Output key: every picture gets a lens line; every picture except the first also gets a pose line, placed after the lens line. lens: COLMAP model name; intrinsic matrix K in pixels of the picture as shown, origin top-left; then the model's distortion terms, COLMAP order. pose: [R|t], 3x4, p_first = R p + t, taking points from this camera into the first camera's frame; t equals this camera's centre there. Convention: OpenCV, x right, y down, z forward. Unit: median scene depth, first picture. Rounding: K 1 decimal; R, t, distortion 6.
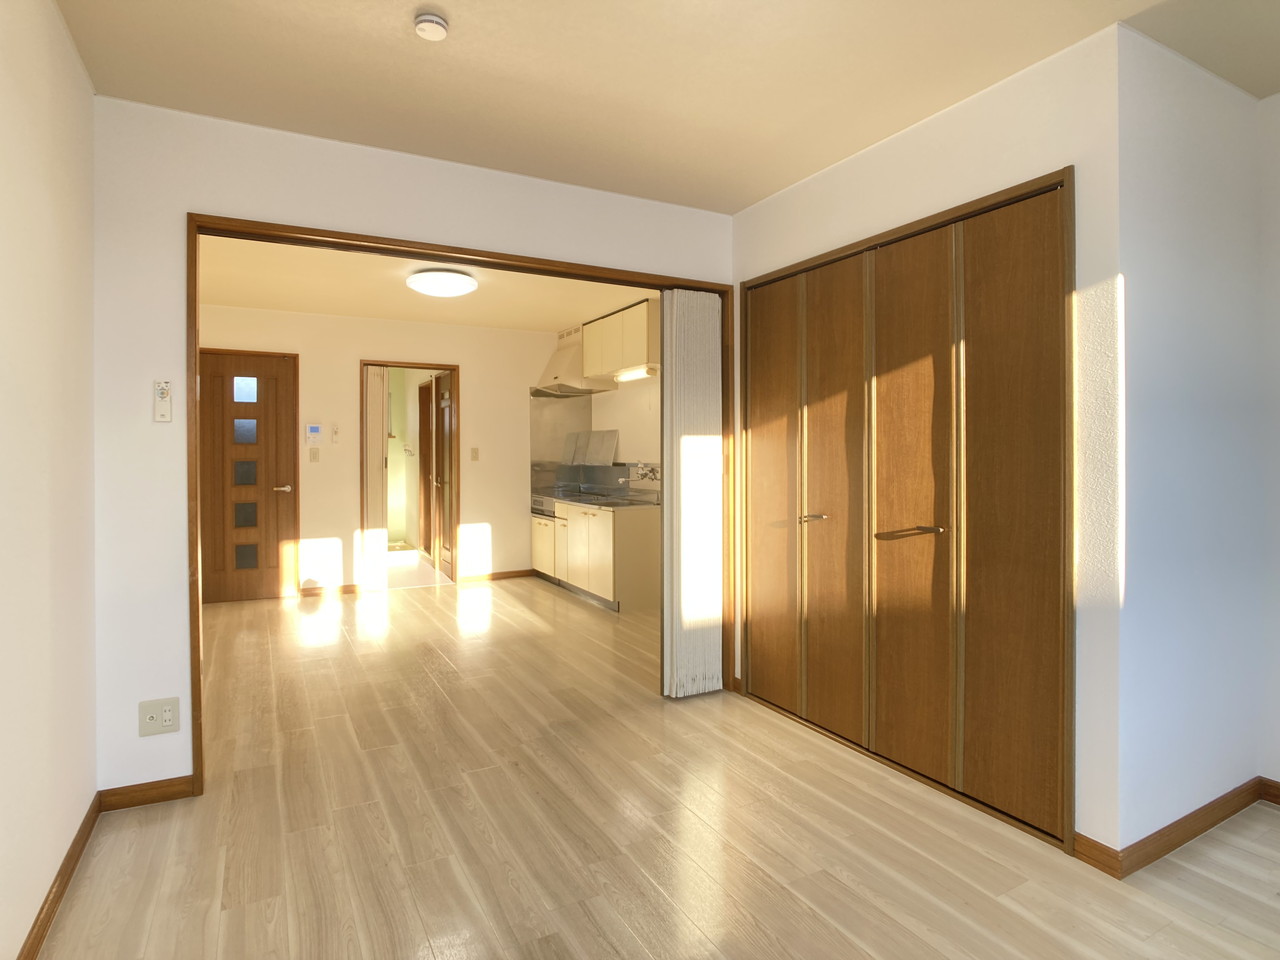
lens RADIAL K [[696.2, 0, 640.4], [0, 696.2, 458.0], [0, 0, 1]] dist [-0.031553, 0.001703]
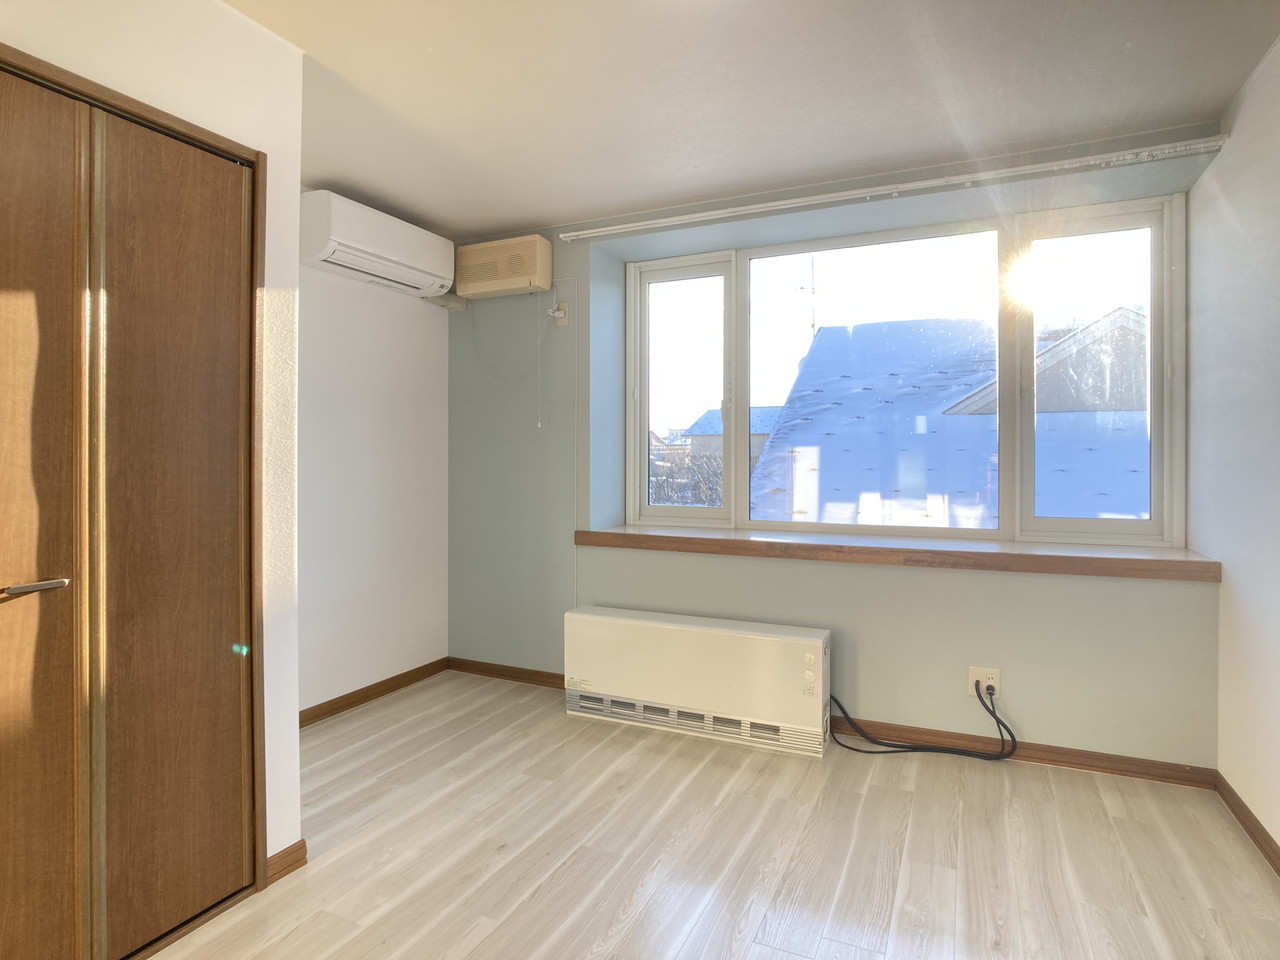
lens RADIAL K [[696.2, 0, 640.4], [0, 696.2, 458.0], [0, 0, 1]] dist [-0.031553, 0.001703]
pose [[-0.595610, 0.005729, 0.803253, -0.181073], [0.008370, 0.999965, -0.000926, -0.001196], [-0.803230, 0.006171, -0.595637, 0.477302]]
